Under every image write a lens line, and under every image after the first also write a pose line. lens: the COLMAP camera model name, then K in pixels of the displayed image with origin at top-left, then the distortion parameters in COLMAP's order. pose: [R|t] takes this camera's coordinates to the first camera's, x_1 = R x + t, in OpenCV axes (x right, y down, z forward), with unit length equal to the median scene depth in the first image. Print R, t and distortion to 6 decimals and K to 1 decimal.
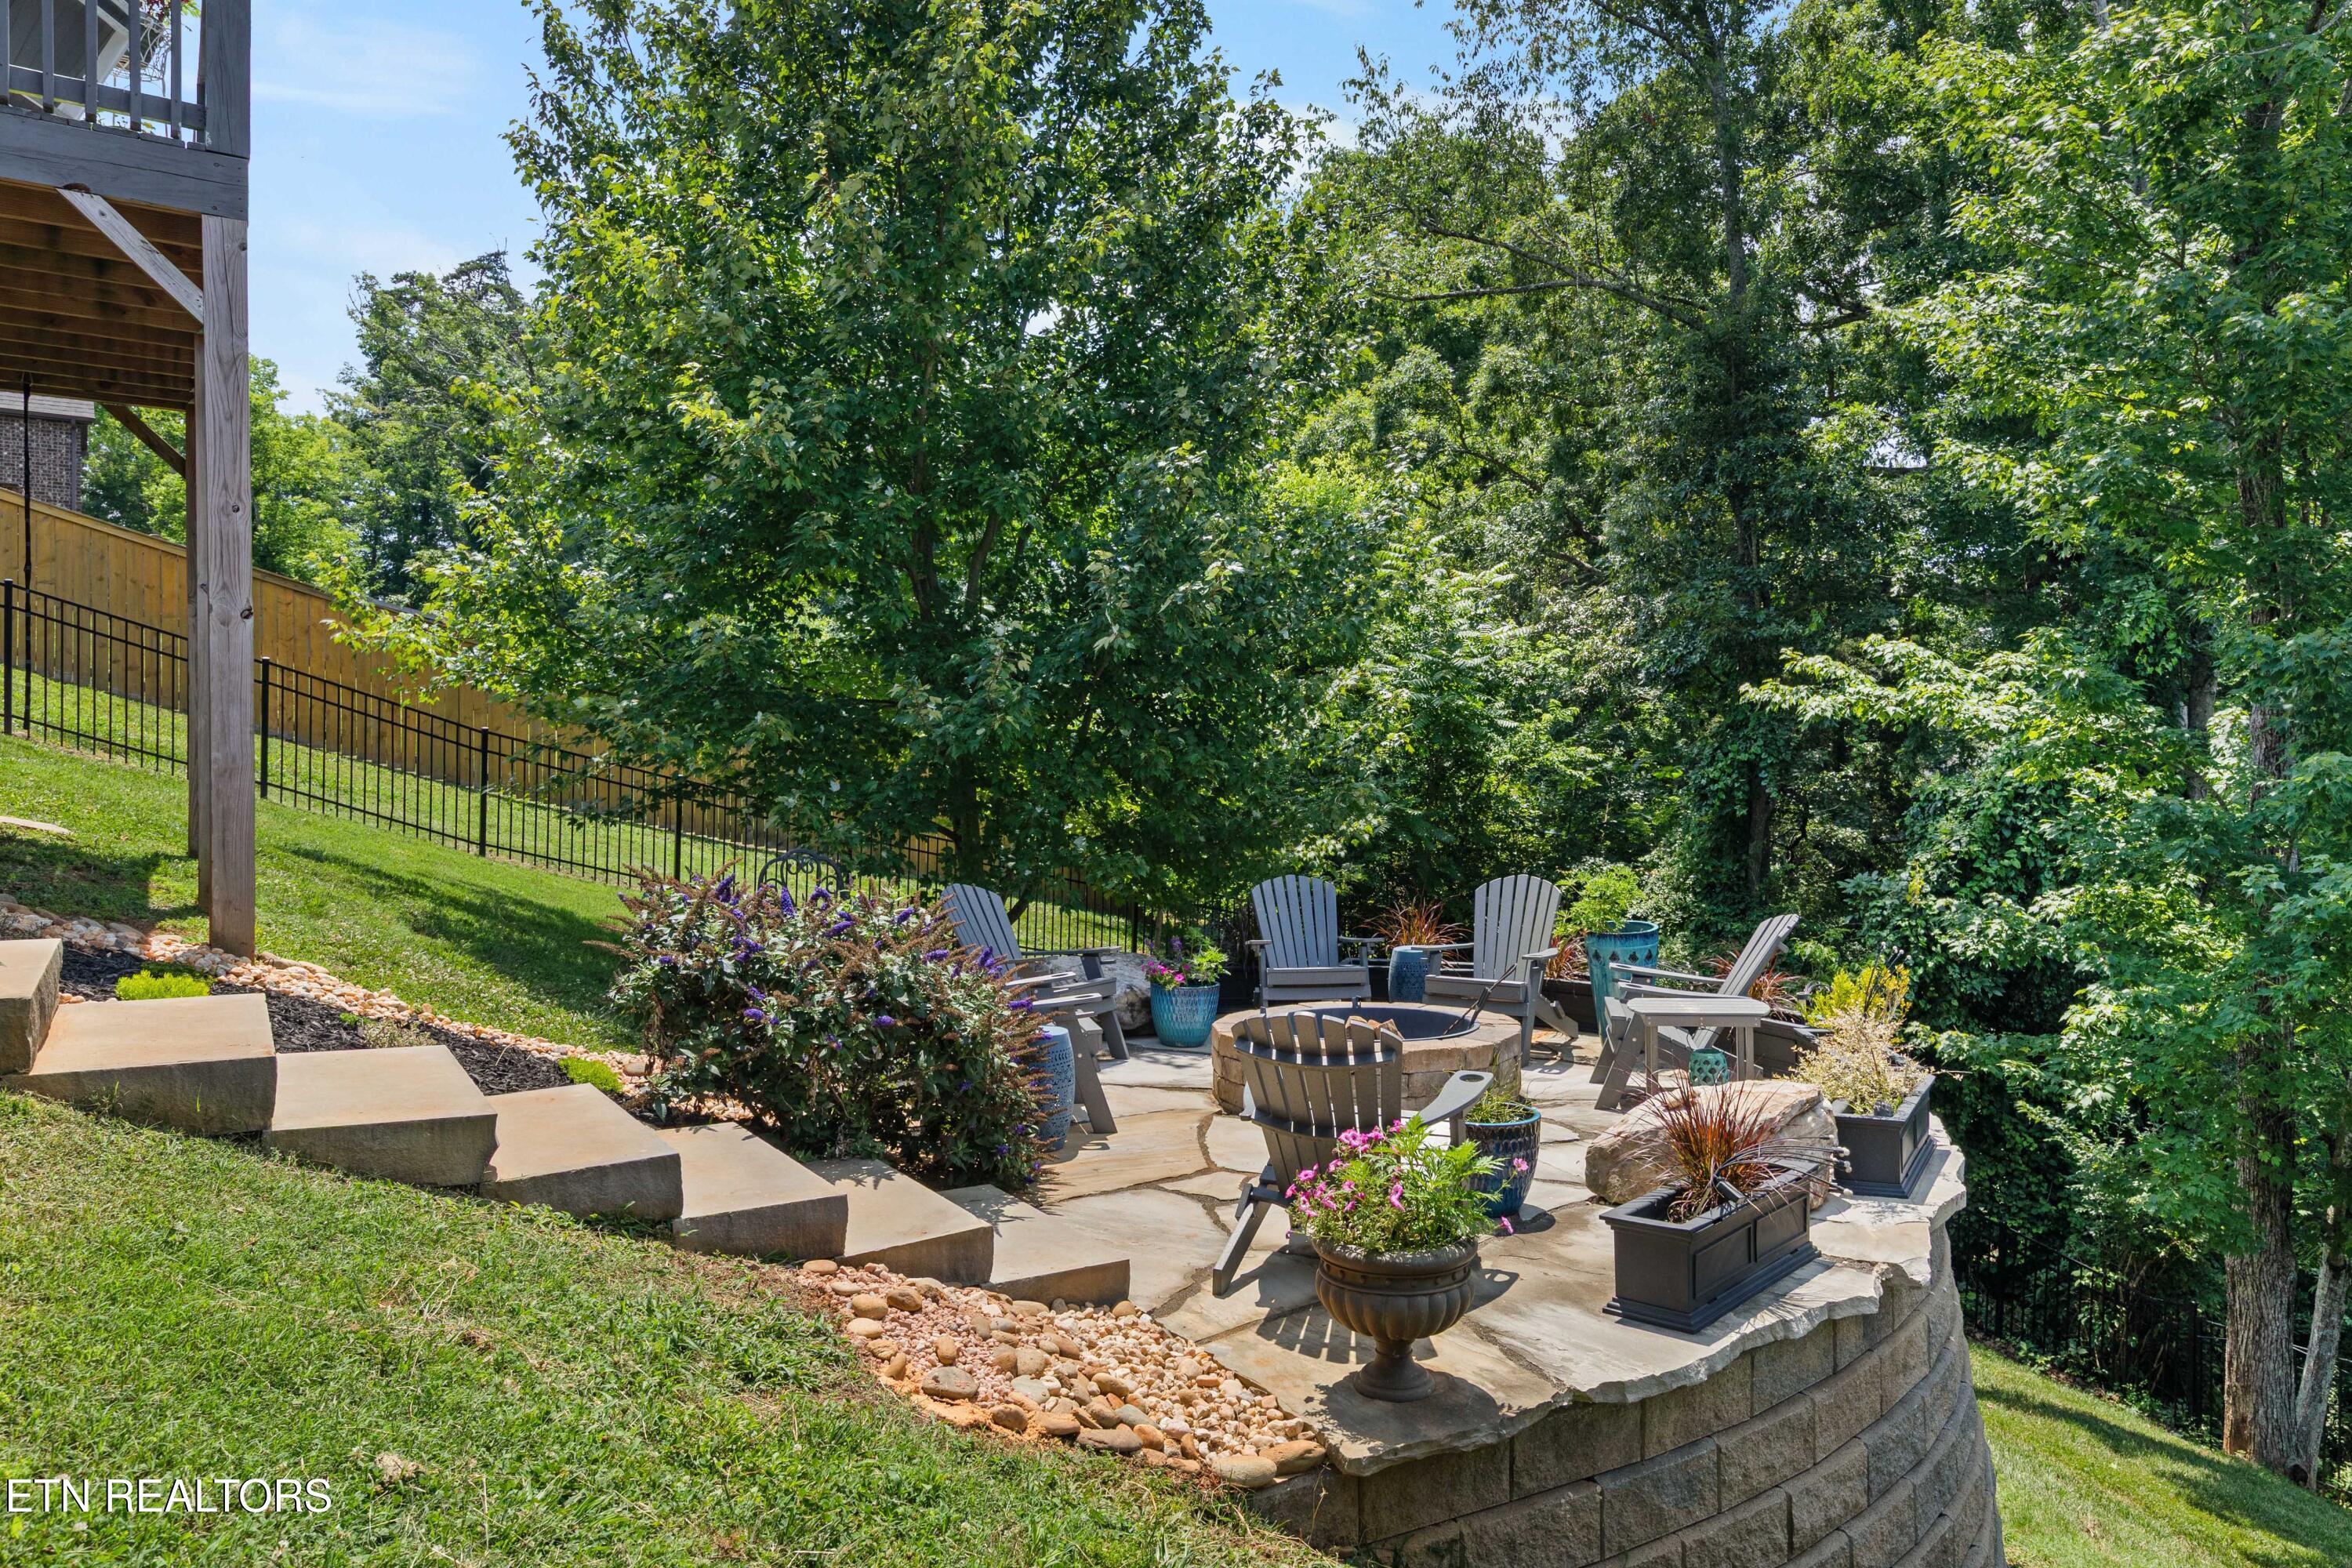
lens RADIAL K [[1366.4, 0, 1176.0], [0, 1366.4, 784.0], [0, 0, 1]] dist [-0.000705, -0.000048]
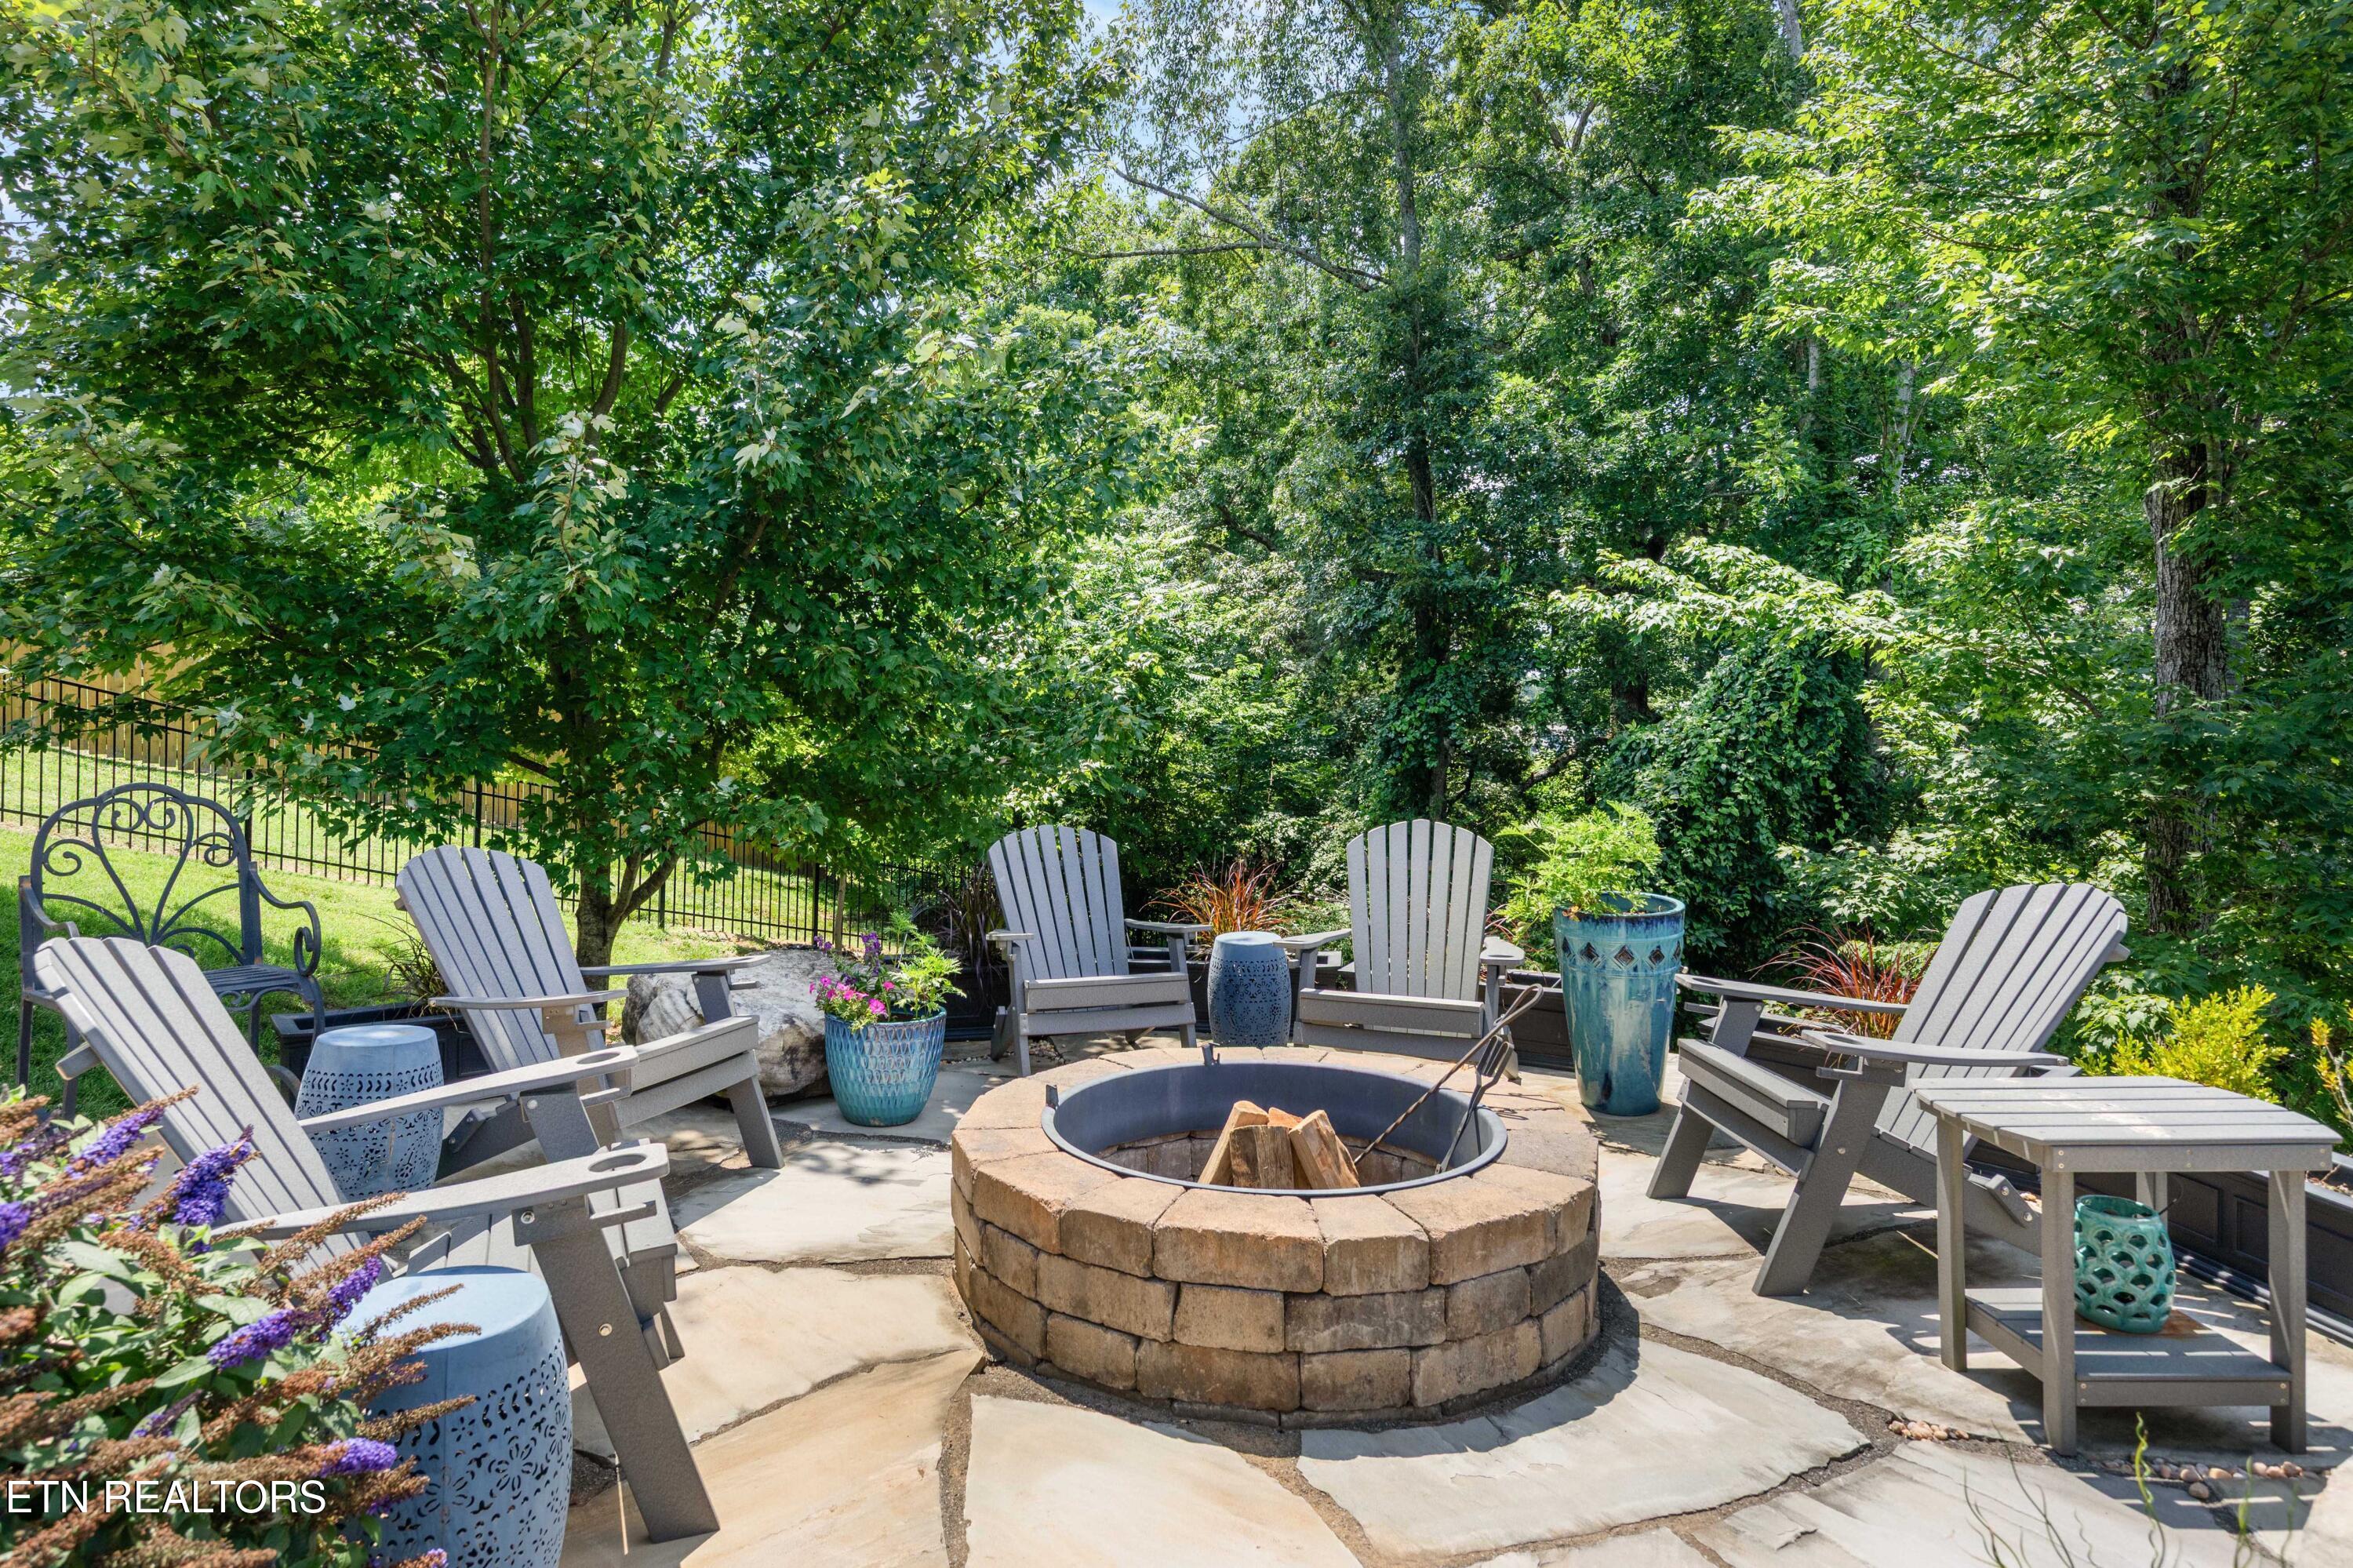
lens RADIAL K [[1325.5, 0, 1085.3], [0, 1325.5, 751.6], [0, 0, 1]] dist [0.001017, 0.000431]
pose [[0.985655, 0.000569, 0.168773, -0.001749], [-0.001552, 0.999983, 0.005693, 0.011558], [-0.168767, -0.005873, 0.985639, 0.154644]]
